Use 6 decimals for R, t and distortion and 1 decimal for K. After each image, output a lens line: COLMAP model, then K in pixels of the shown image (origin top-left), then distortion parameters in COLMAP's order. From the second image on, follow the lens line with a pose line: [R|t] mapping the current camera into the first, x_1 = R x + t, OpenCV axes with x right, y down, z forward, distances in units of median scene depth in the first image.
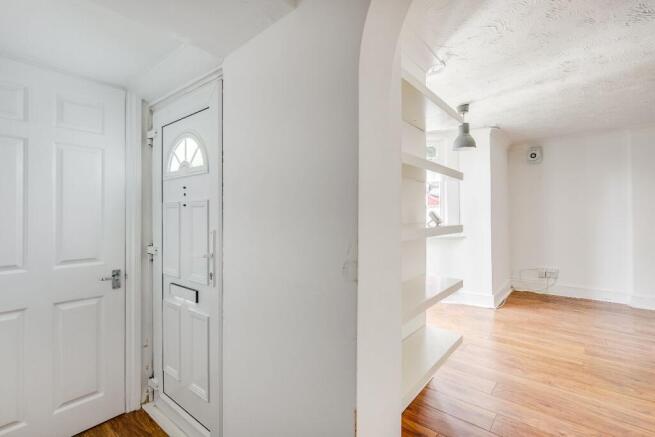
lens RADIAL K [[297.6, 0, 329.0], [0, 297.6, 214.5], [0, 0, 1]] dist [-0.001450, -0.000278]
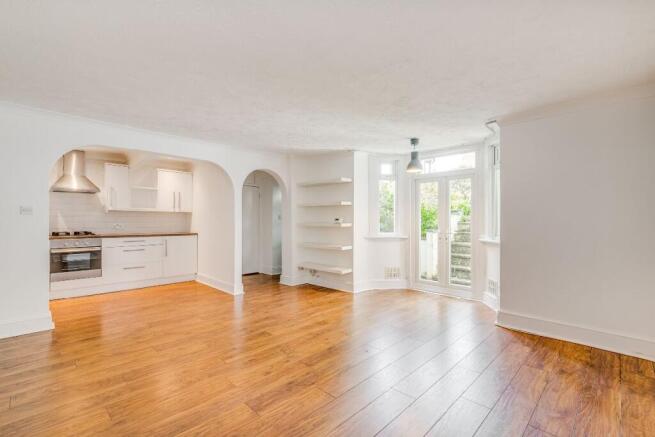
lens RADIAL K [[294.4, 0, 327.5], [0, 294.4, 218.5], [0, 0, 1]] dist [-0.000425, 0.000345]
pose [[-0.076983, -0.010522, -0.996977, 1.492509], [-0.003240, 0.999942, -0.010303, 0.010487], [0.997027, 0.002437, -0.077013, 0.574337]]
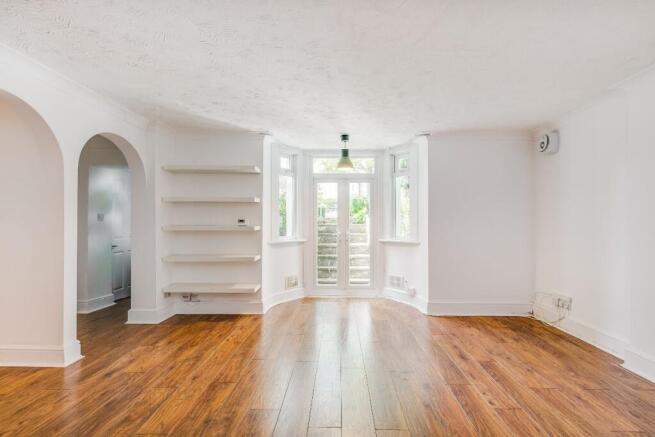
lens RADIAL K [[297.6, 0, 336.3], [0, 297.6, 220.3], [0, 0, 1]] dist [-0.002531, -0.000439]
pose [[0.633291, -0.007679, -0.773876, 1.154754], [-0.000919, 0.999943, -0.010674, 0.009288], [0.773913, 0.007471, 0.633247, 0.131762]]
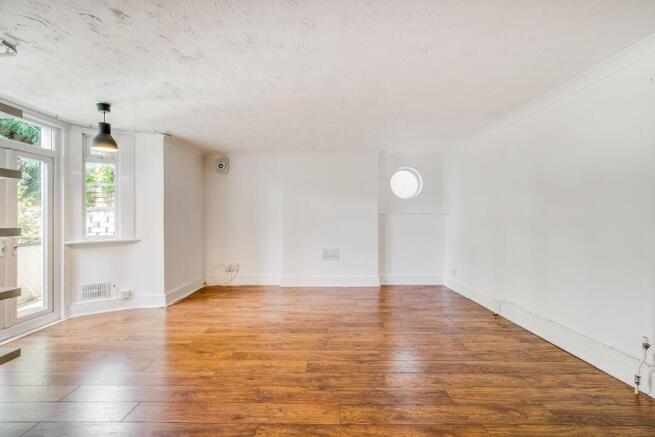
lens RADIAL K [[298.8, 0, 313.2], [0, 298.8, 217.5], [0, 0, 1]] dist [-0.001431, -0.000619]
pose [[0.786408, -0.001196, 0.617706, 0.314962], [0.003707, 0.999989, -0.002784, 0.006425], [-0.617696, 0.004479, 0.786404, -0.151021]]
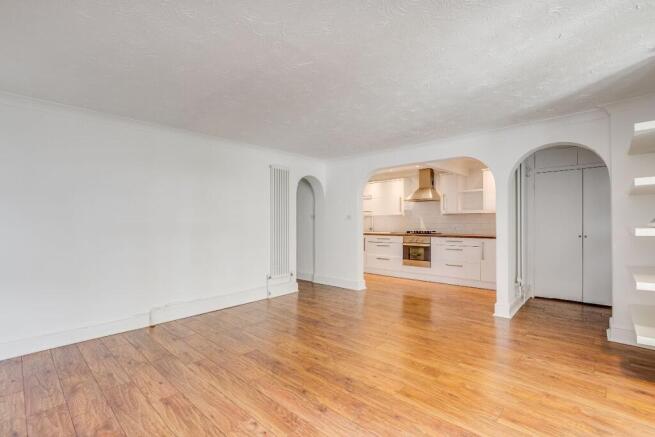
lens RADIAL K [[297.7, 0, 324.8], [0, 297.7, 229.9], [0, 0, 1]] dist [-0.000958, -0.000103]
pose [[-0.998378, 0.004798, 0.056726, 0.789124], [0.006191, 0.999683, 0.024405, 0.004927], [-0.056591, 0.024717, -0.998091, 1.115539]]
